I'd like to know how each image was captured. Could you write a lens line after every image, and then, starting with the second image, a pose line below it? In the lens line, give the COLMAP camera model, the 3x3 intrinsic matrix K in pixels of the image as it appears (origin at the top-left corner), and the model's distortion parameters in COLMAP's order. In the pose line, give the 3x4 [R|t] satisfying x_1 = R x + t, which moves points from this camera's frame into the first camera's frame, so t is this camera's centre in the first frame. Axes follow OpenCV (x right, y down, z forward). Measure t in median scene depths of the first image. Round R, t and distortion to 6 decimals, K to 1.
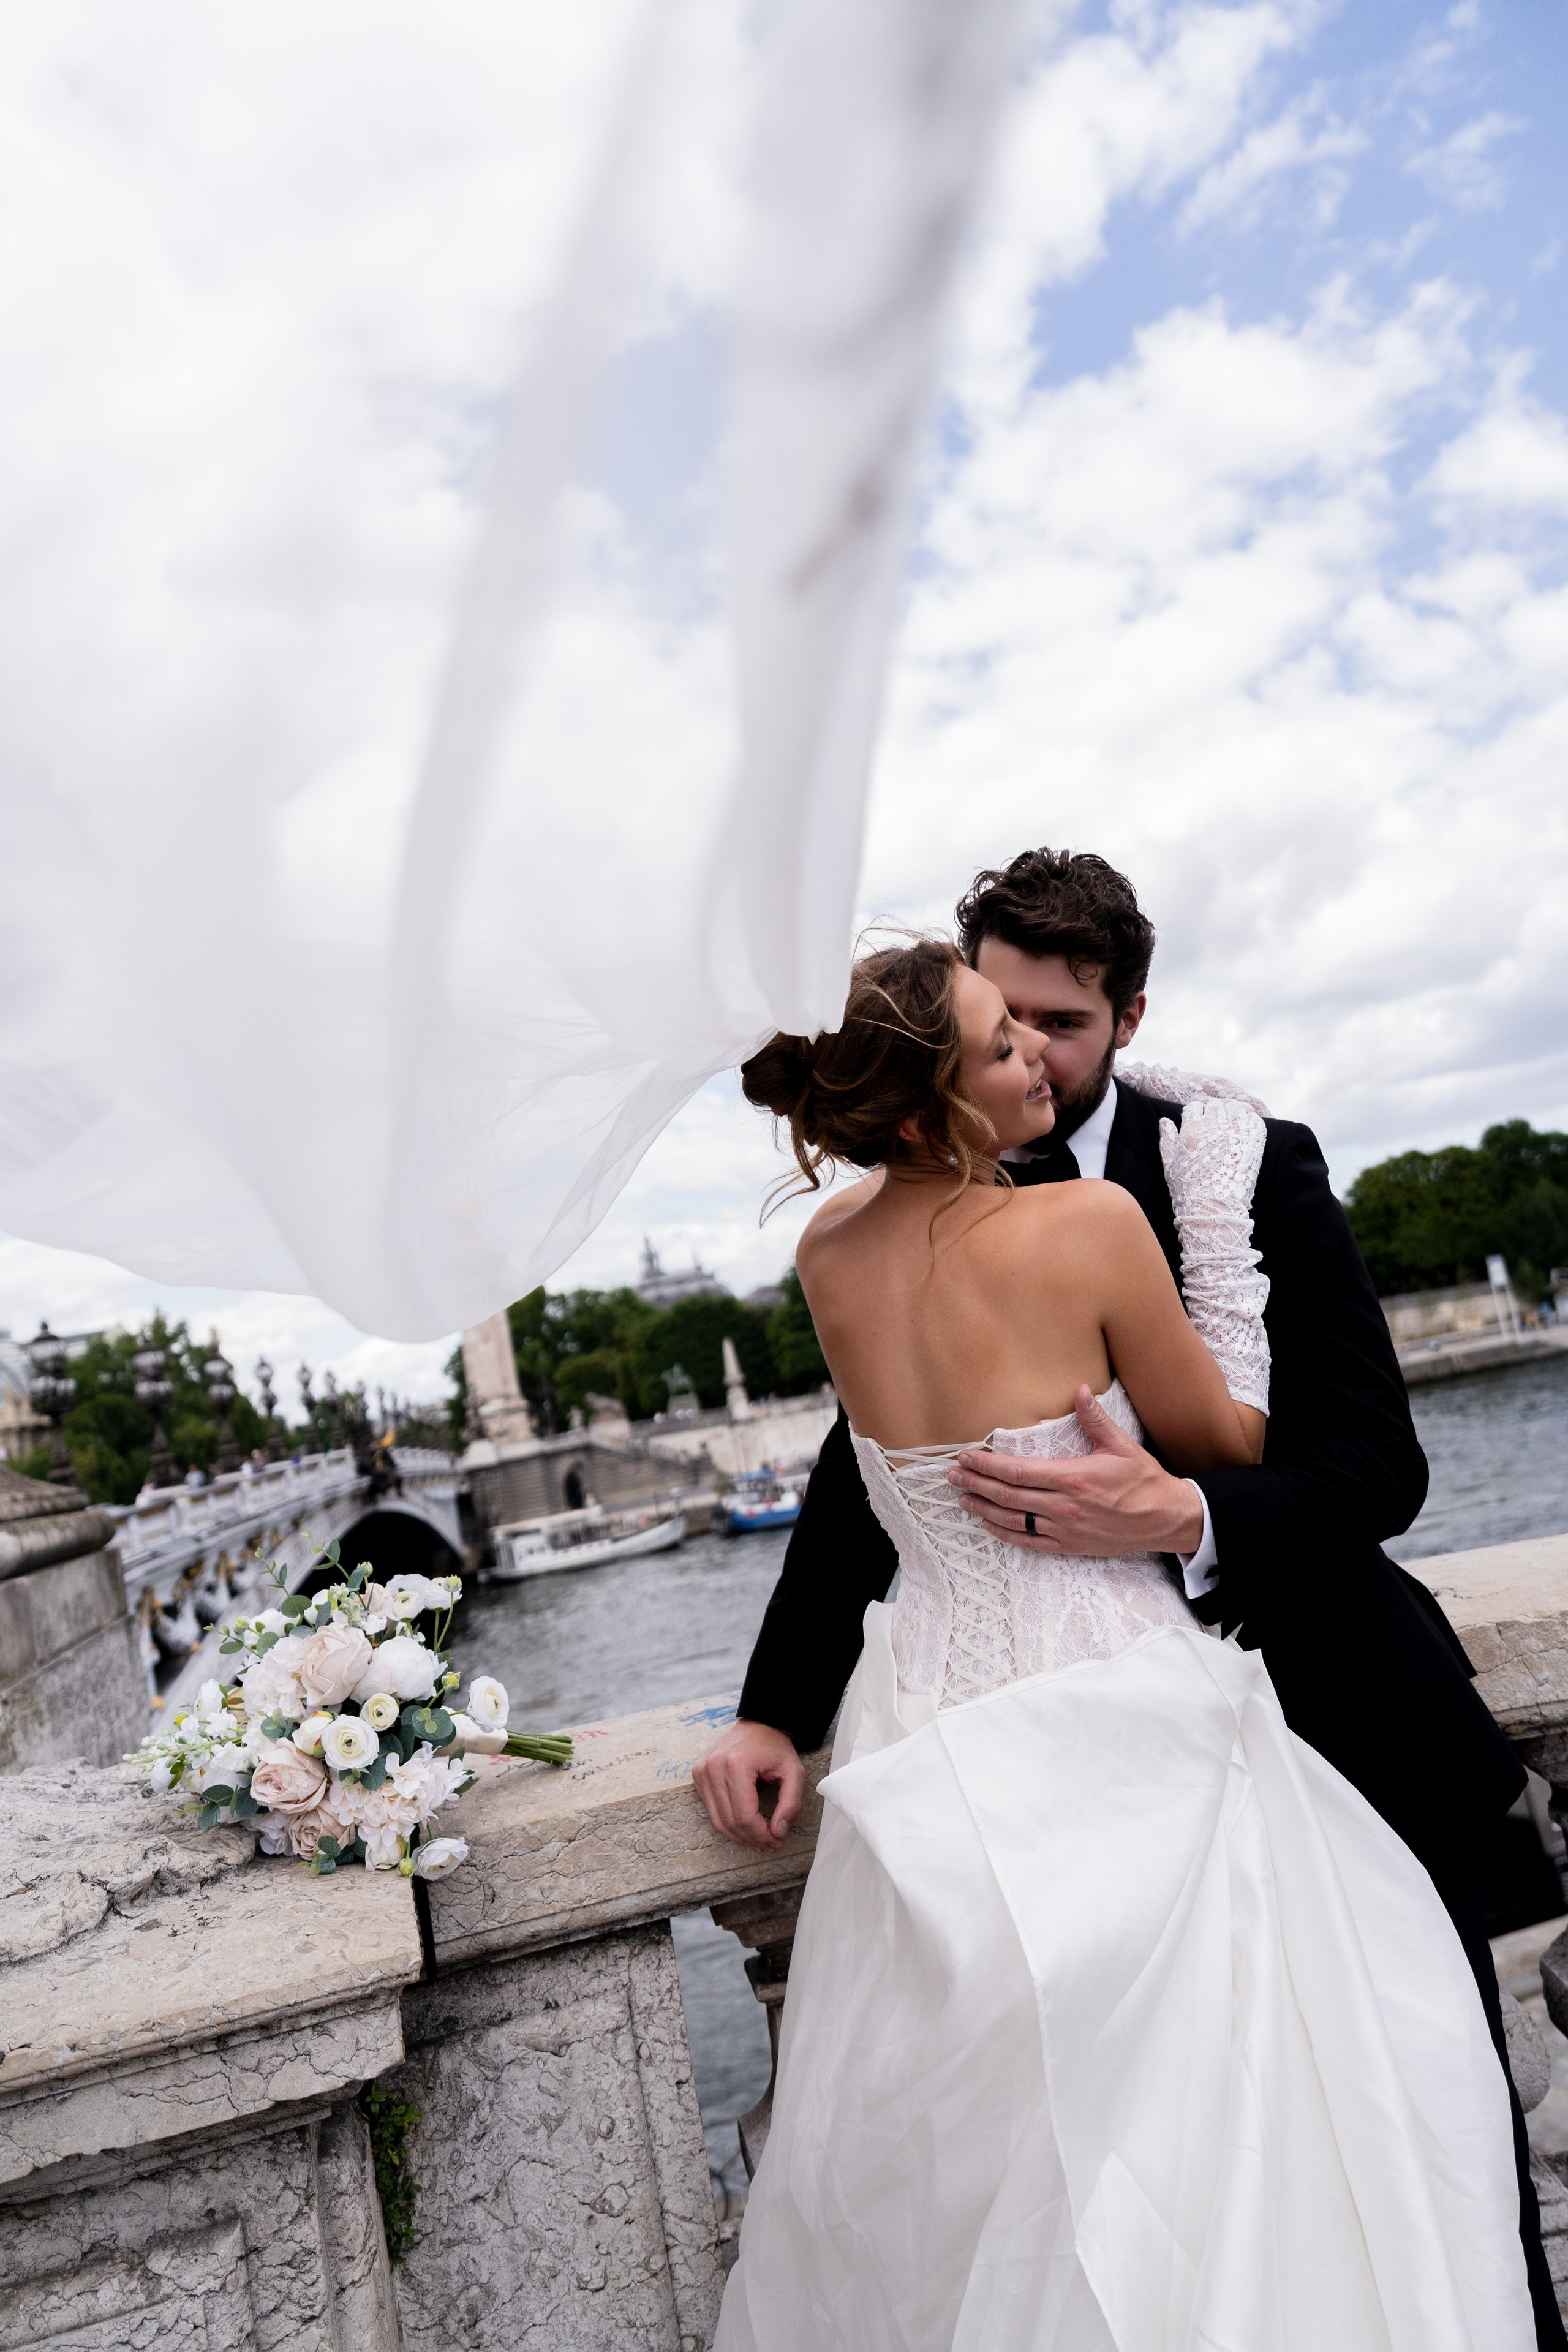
lens RADIAL K [[1558.8, 0, 784.0], [0, 1558.8, 1176.0], [0, 0, 1]] dist [-0.011890, 0.000334]
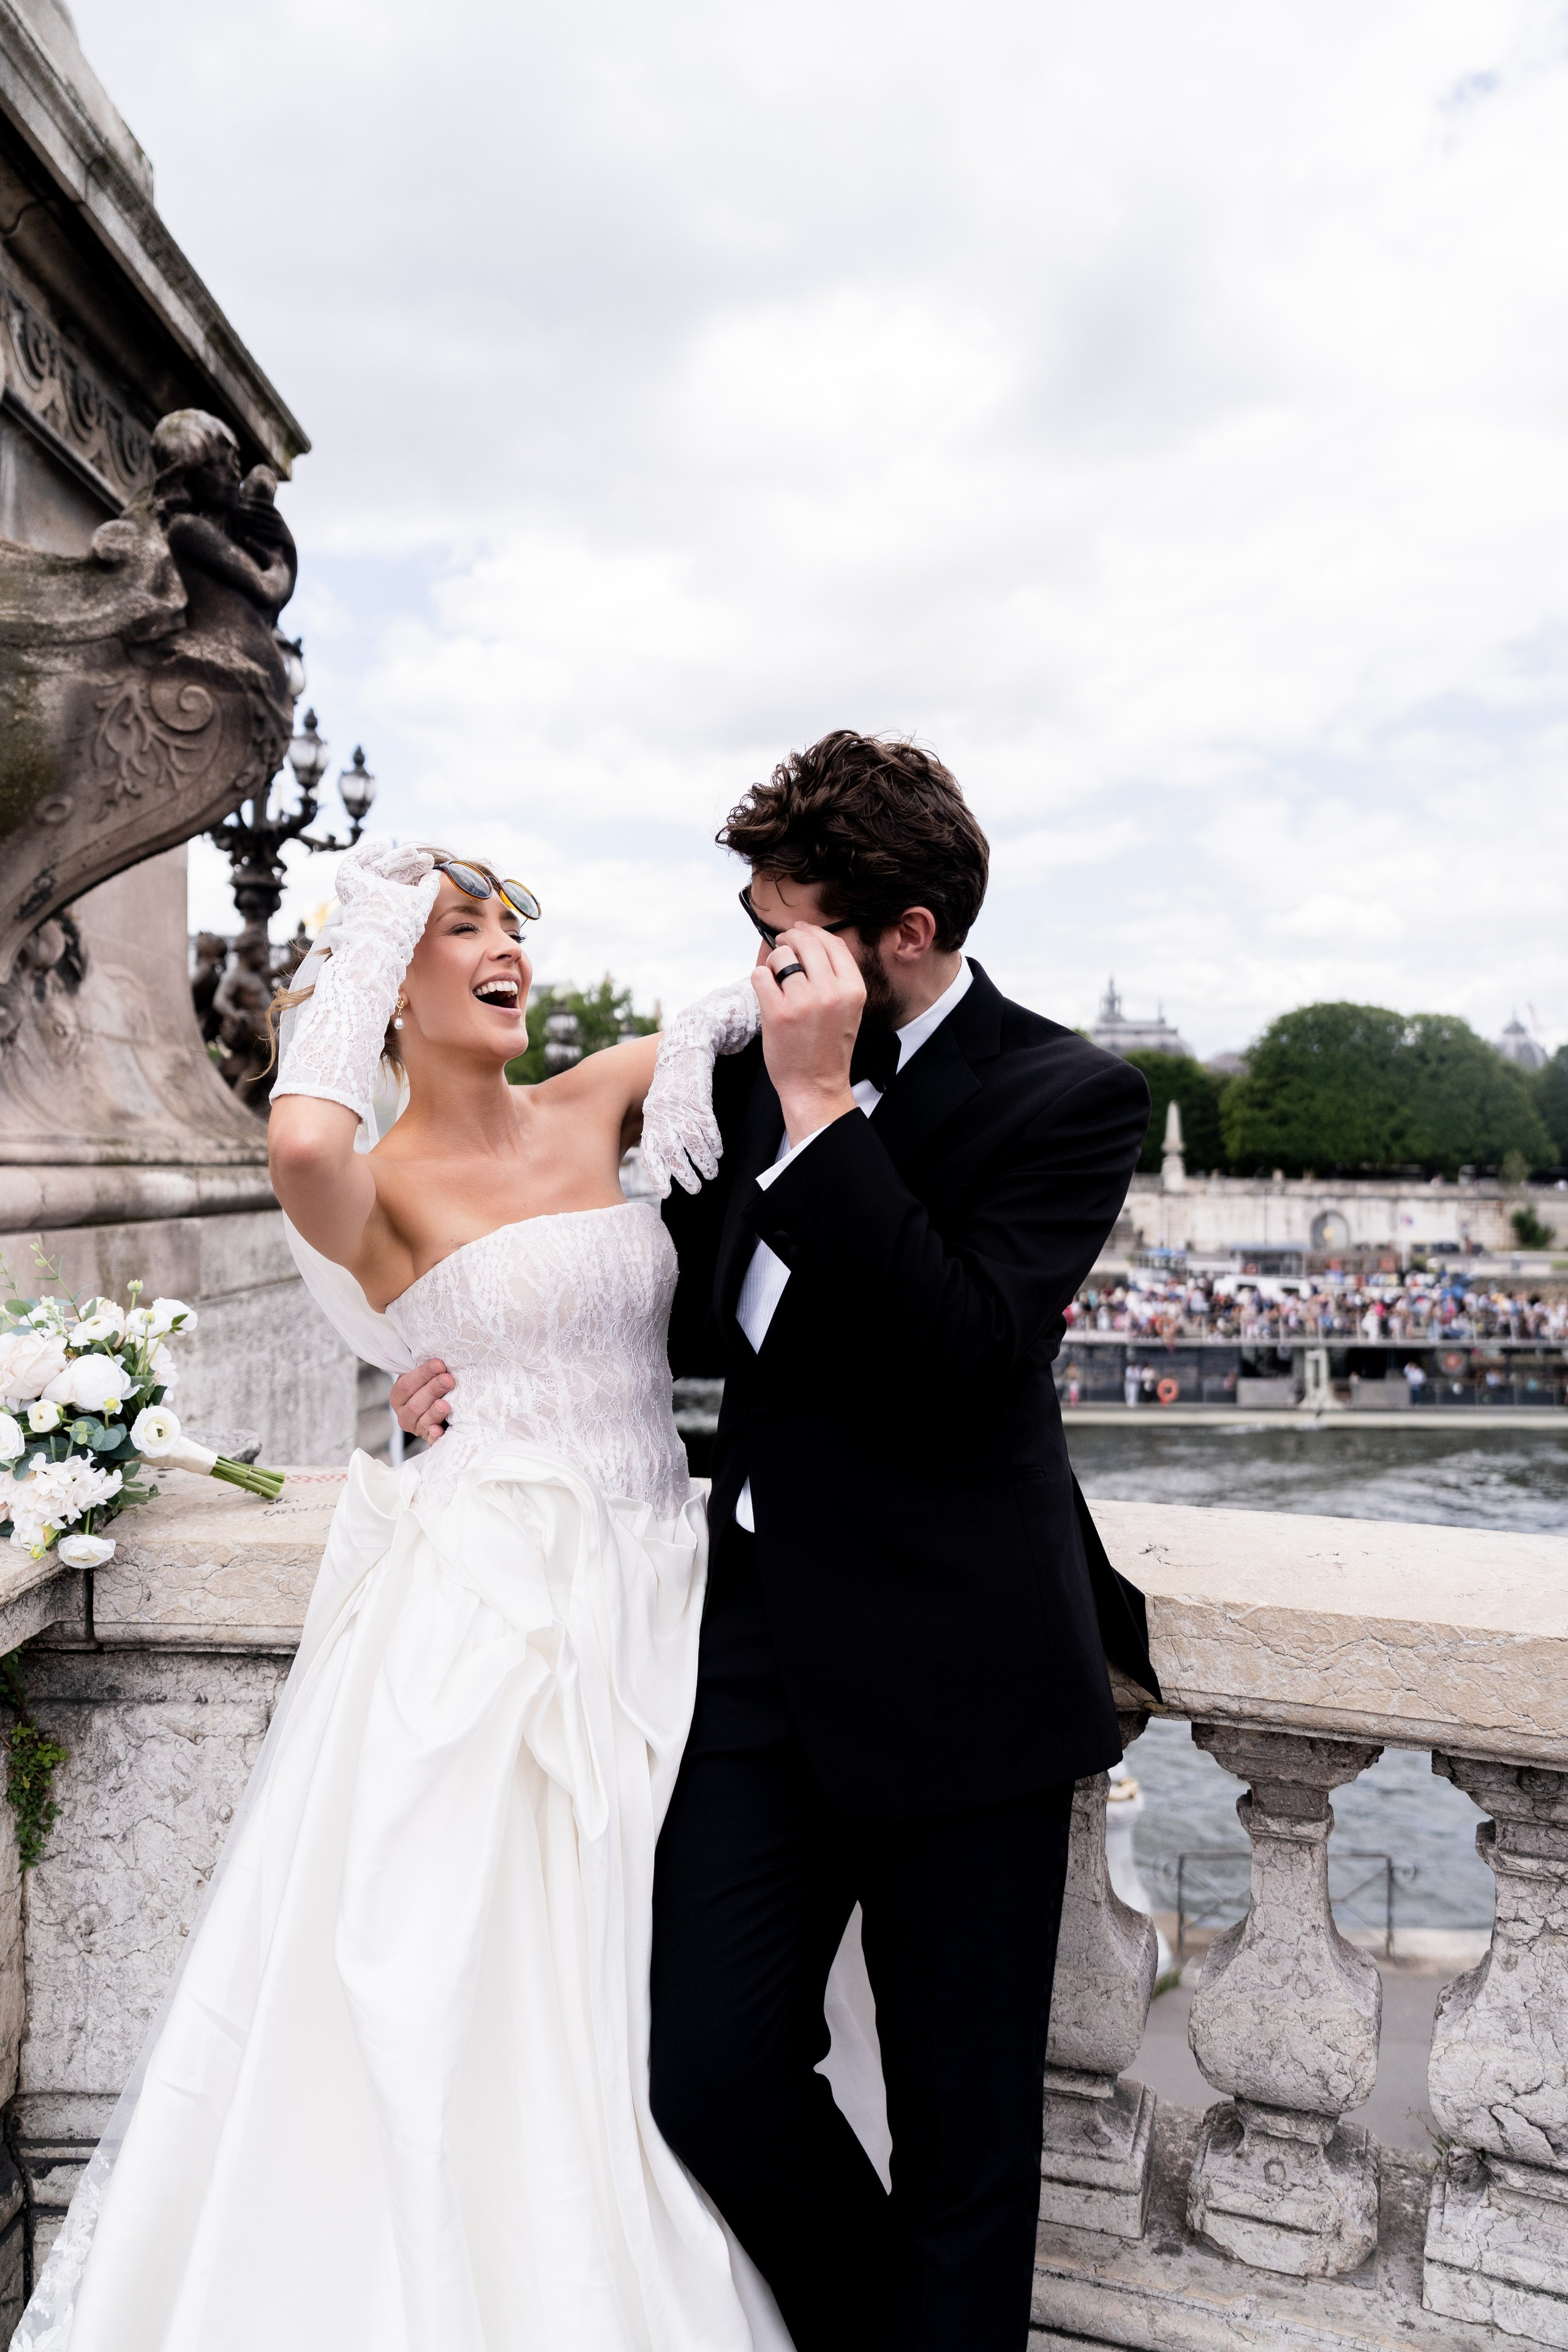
lens RADIAL K [[1665.3, 0, 773.1], [0, 1665.3, 1198.1], [0, 0, 1]] dist [-0.002233, -0.003317]
pose [[0.947377, 0.189433, -0.258053, 0.474274], [-0.140286, 0.970267, 0.197233, -0.103787], [0.287743, -0.150653, 0.945784, 0.049942]]
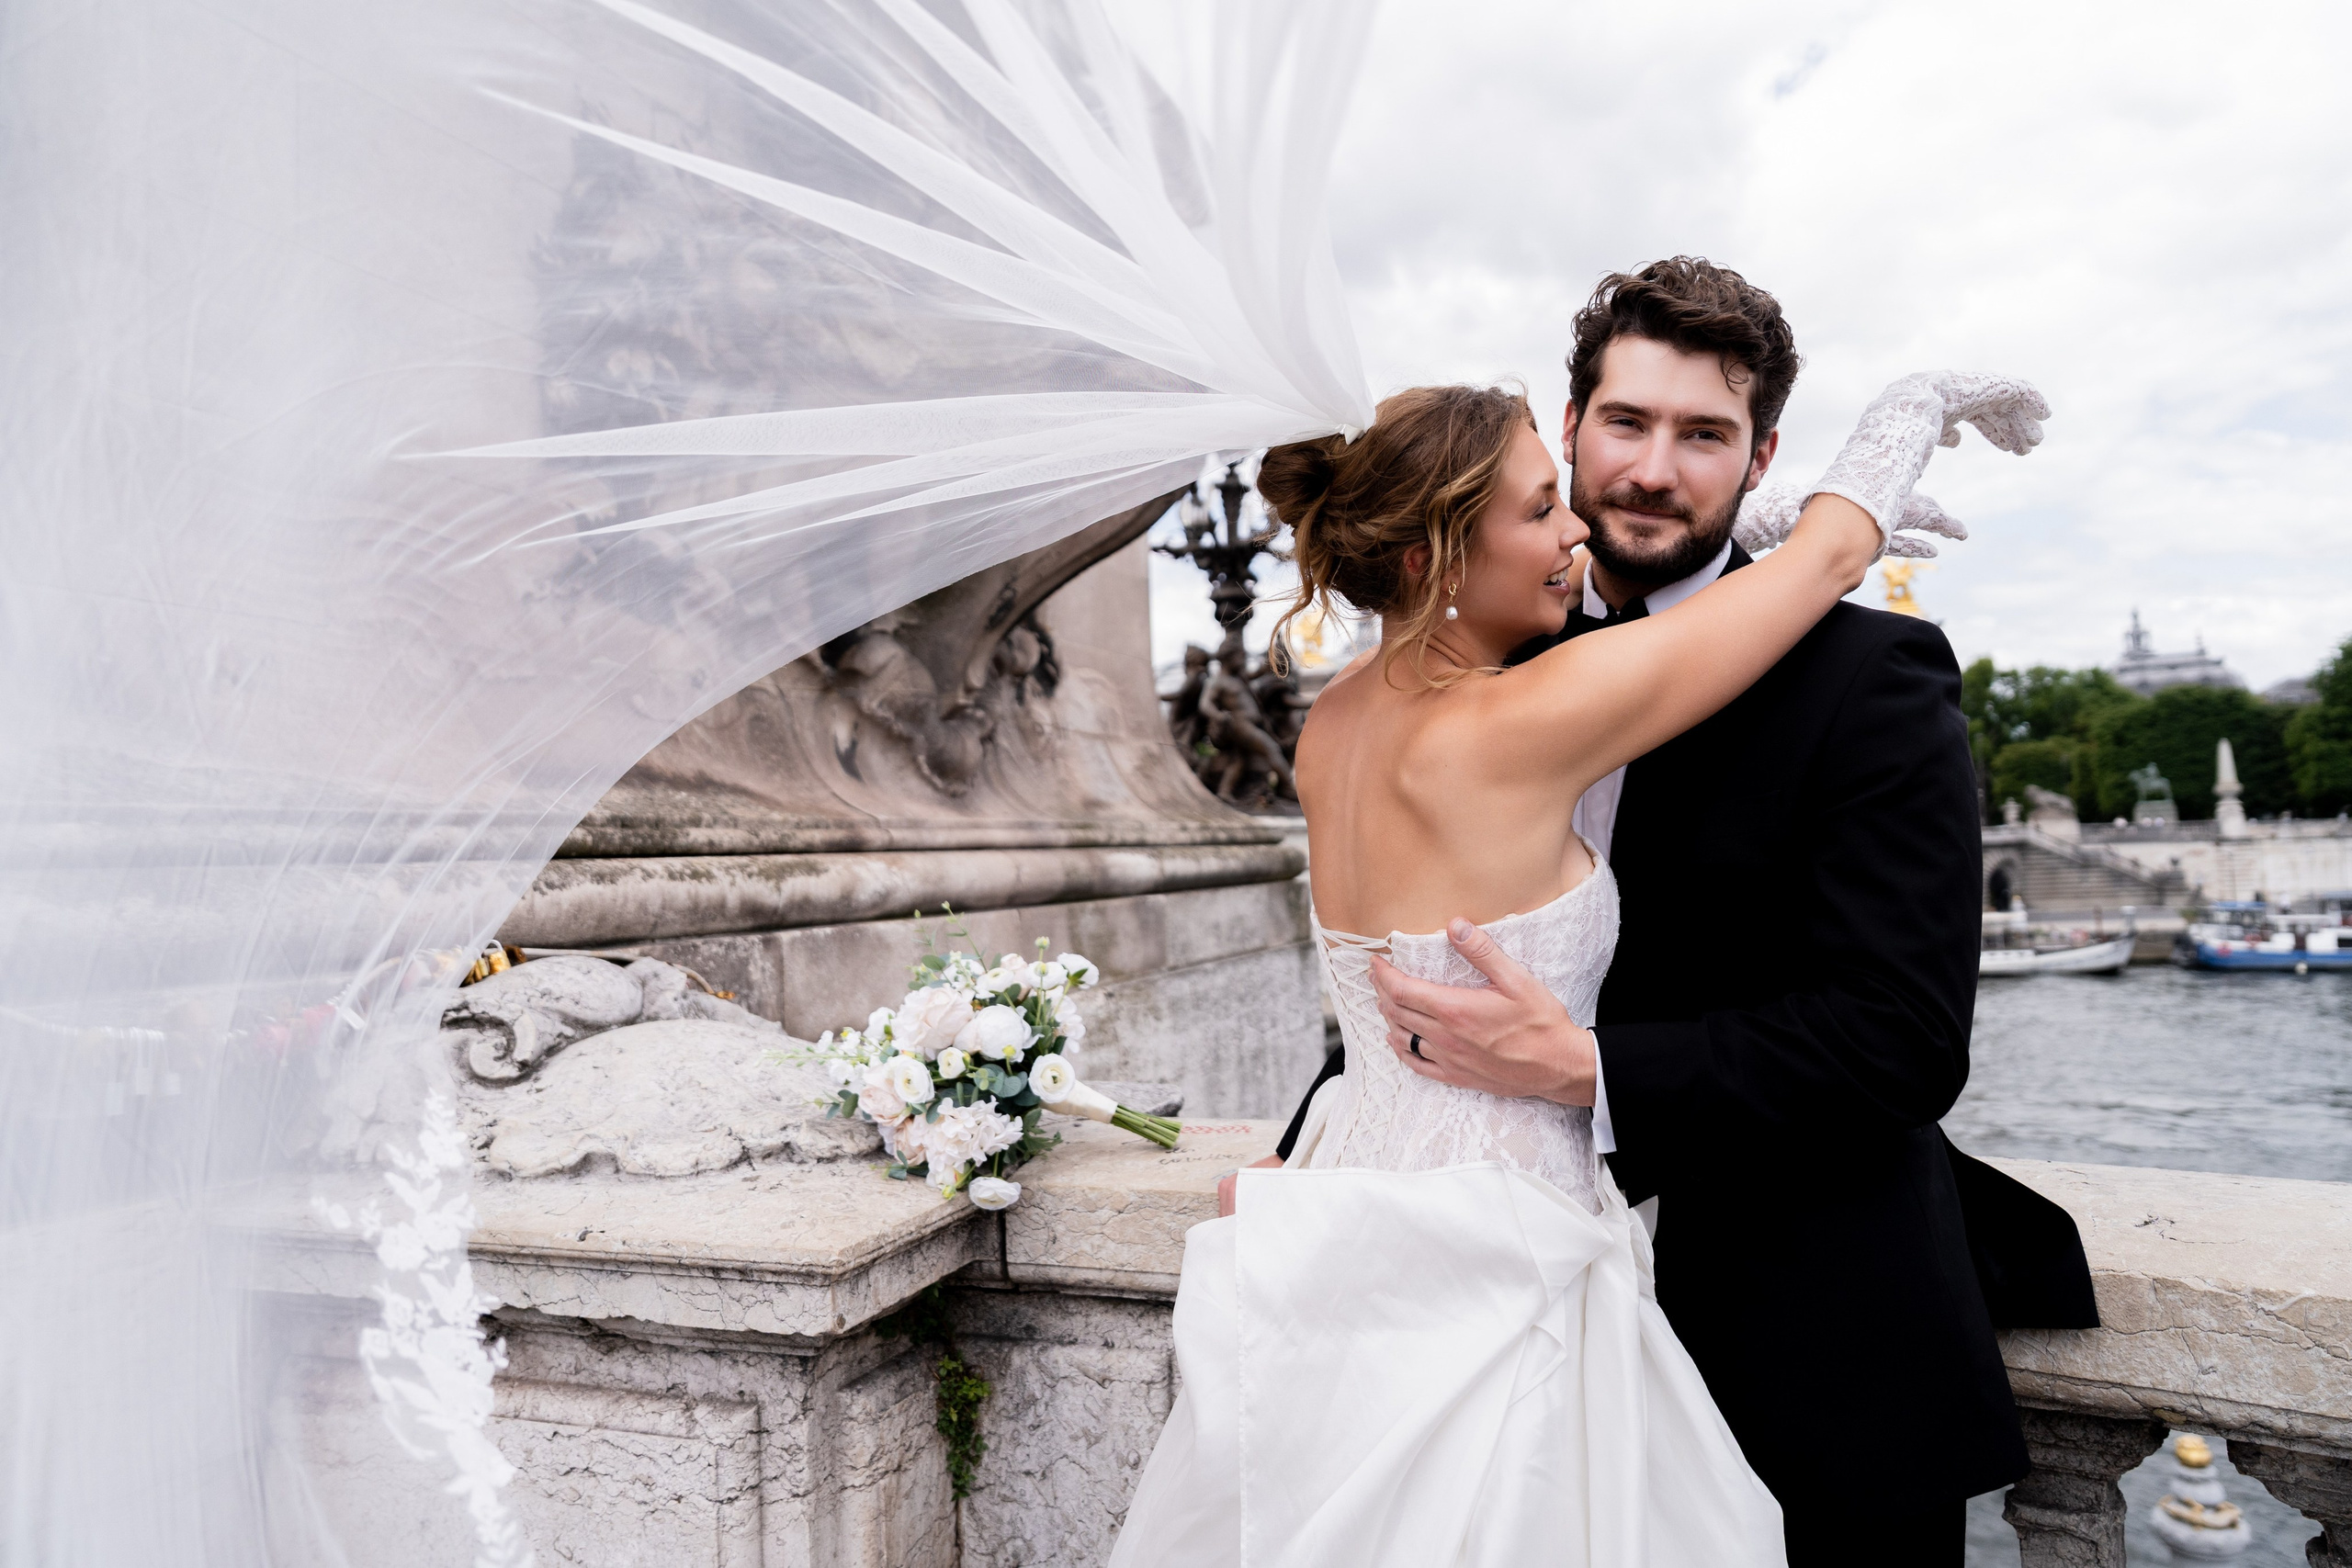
lens RADIAL K [[1594.8, 0, 1176.0], [0, 1594.8, 784.0], [0, 0, 1]] dist [-0.021805, 0.009736]
pose [[0.806551, 0.117144, -0.579442, 0.512814], [-0.022566, 0.985557, 0.167835, -0.063342], [0.590734, -0.122292, 0.797545, 0.155896]]
